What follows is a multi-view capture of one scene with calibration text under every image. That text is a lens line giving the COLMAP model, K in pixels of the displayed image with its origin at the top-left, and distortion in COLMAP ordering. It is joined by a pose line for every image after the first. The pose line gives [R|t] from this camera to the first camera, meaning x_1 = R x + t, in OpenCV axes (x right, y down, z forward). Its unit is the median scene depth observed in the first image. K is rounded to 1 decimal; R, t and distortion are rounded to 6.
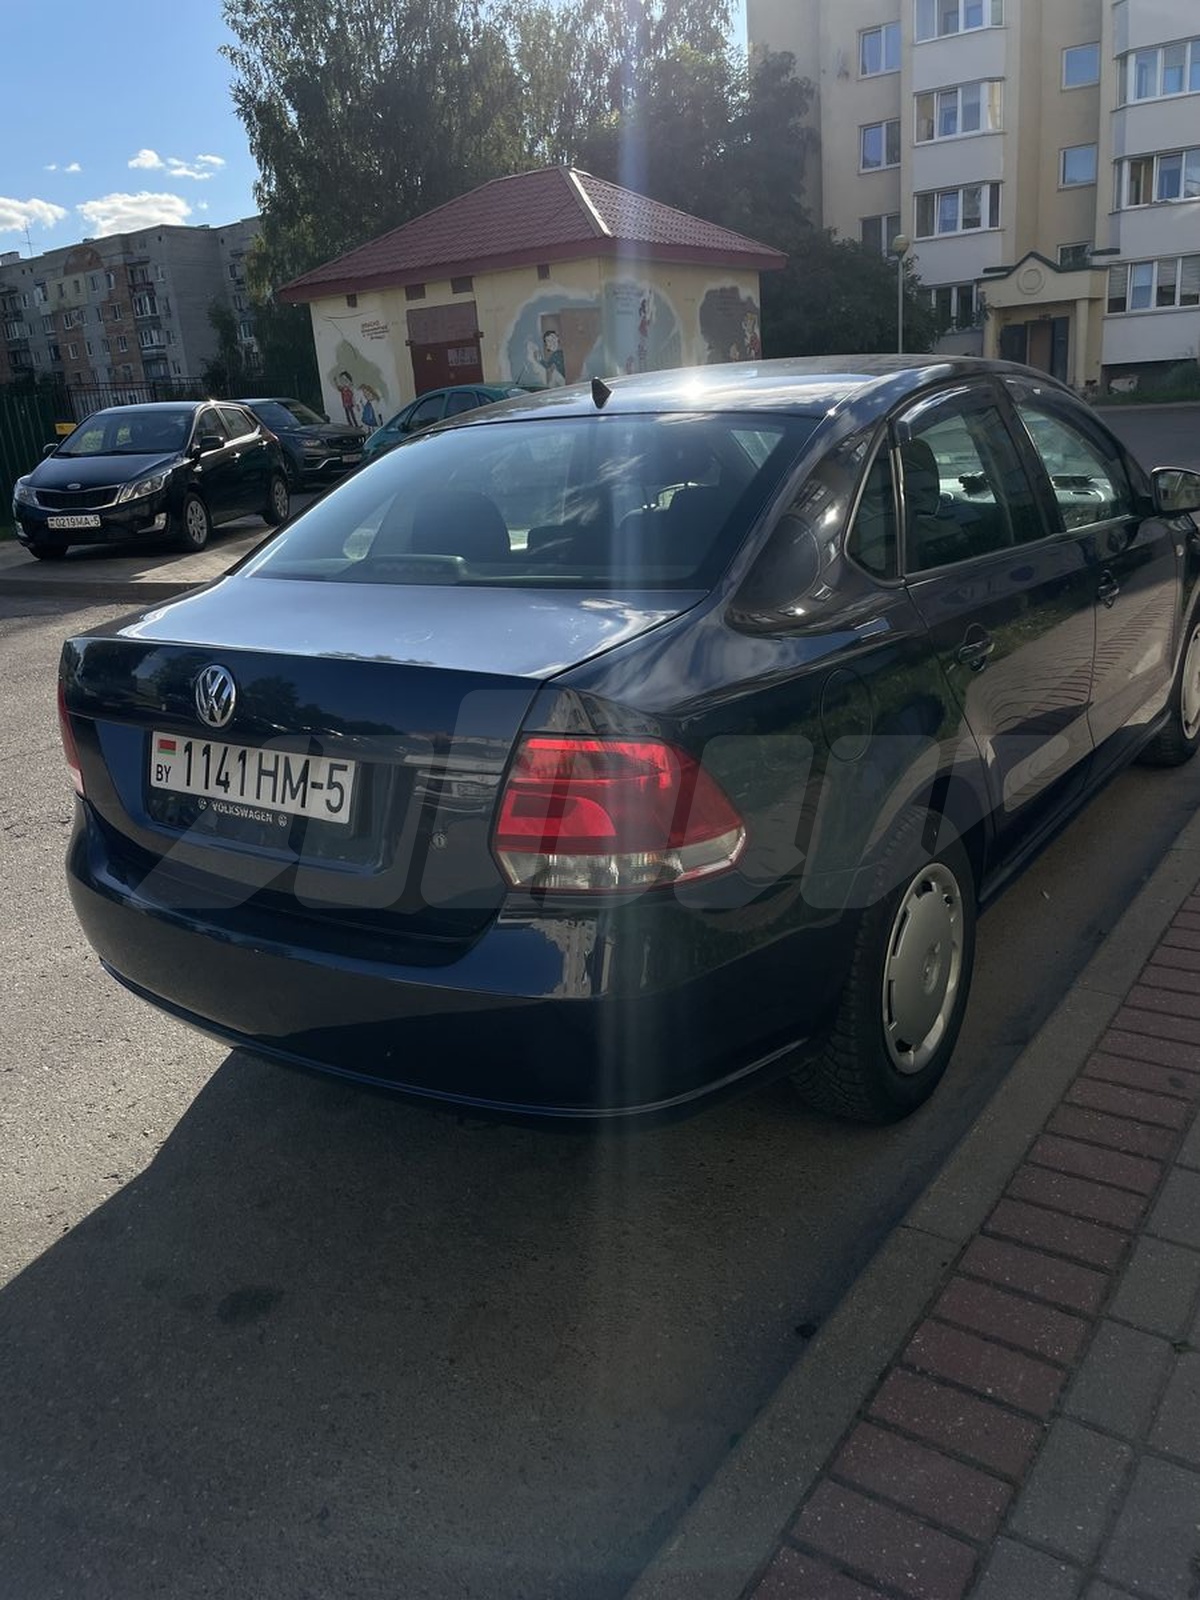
lens RADIAL K [[1203.1, 0, 618.1], [0, 1203.1, 780.6], [0, 0, 1]] dist [0.076569, -0.104381]
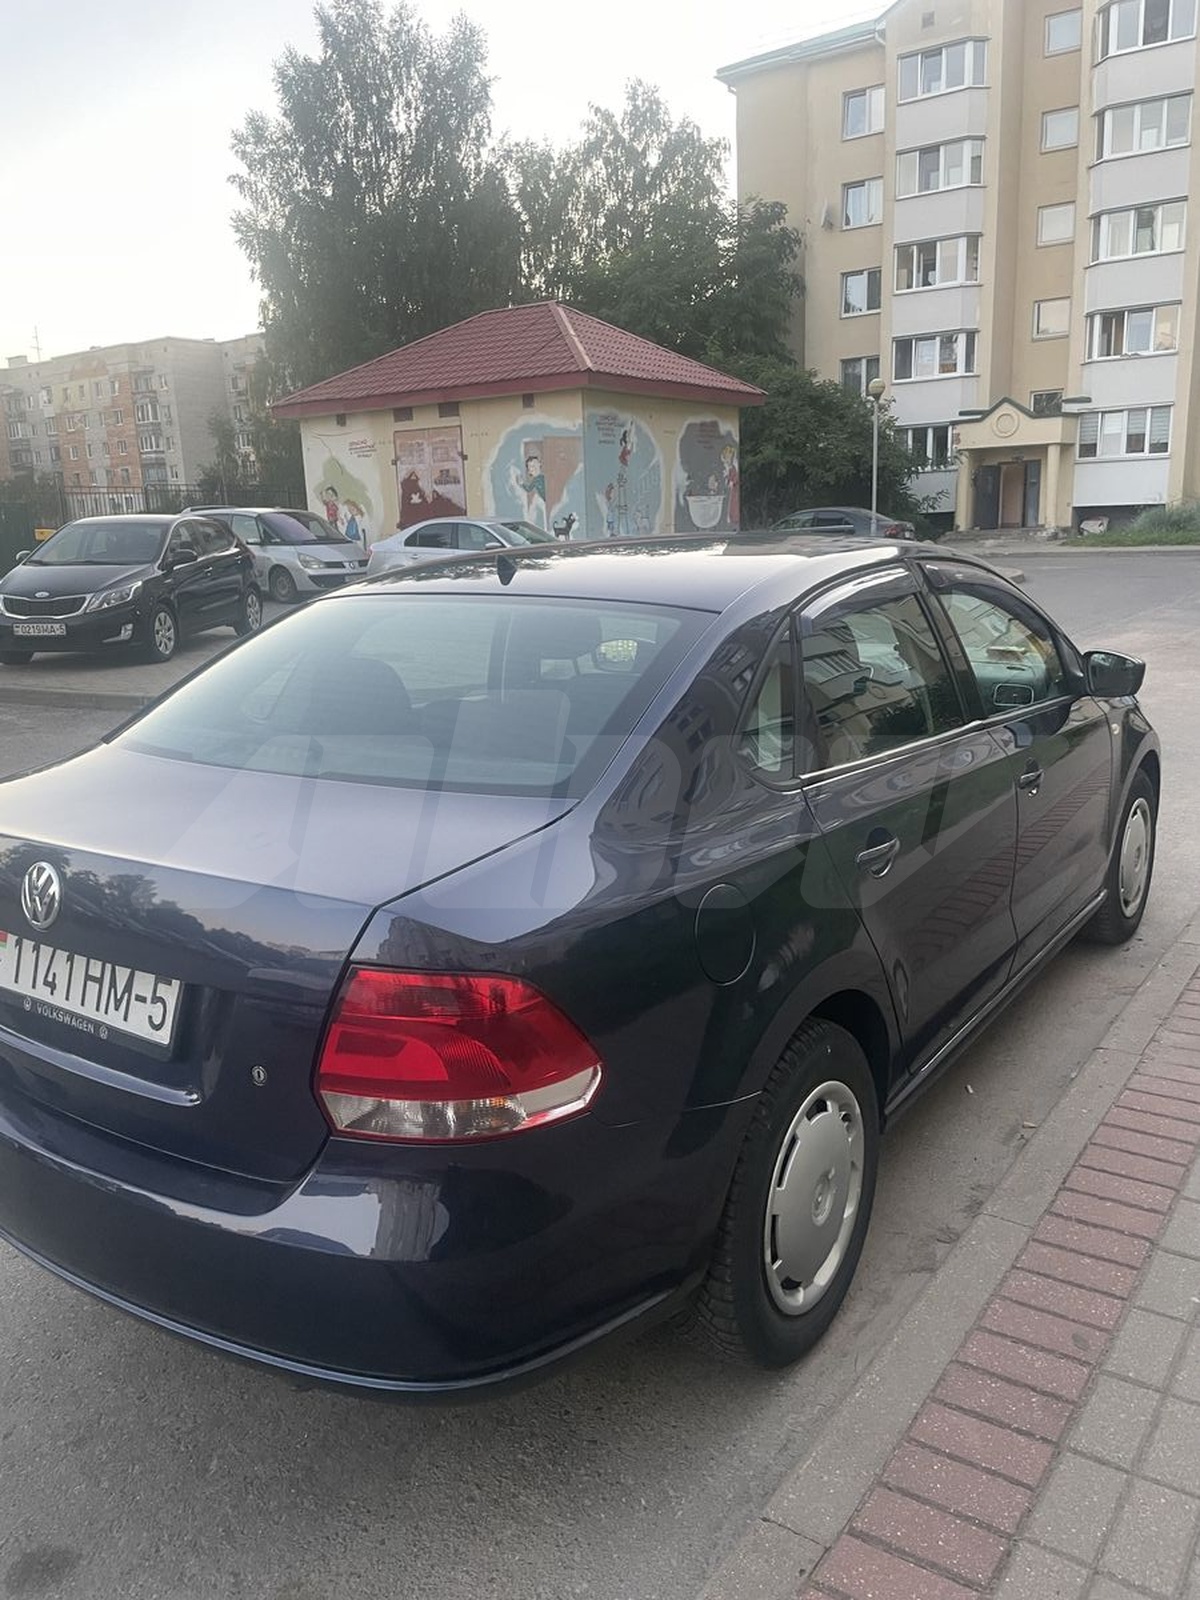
lens RADIAL K [[1206.7, 0, 600.0], [0, 1206.7, 800.0], [0, 0, 1]] dist [0.079470, -0.113540]
pose [[0.999327, 0.035743, 0.008267, 0.069807], [-0.034973, 0.996215, -0.079574, -0.068402], [-0.011079, 0.079231, 0.996795, 0.049271]]
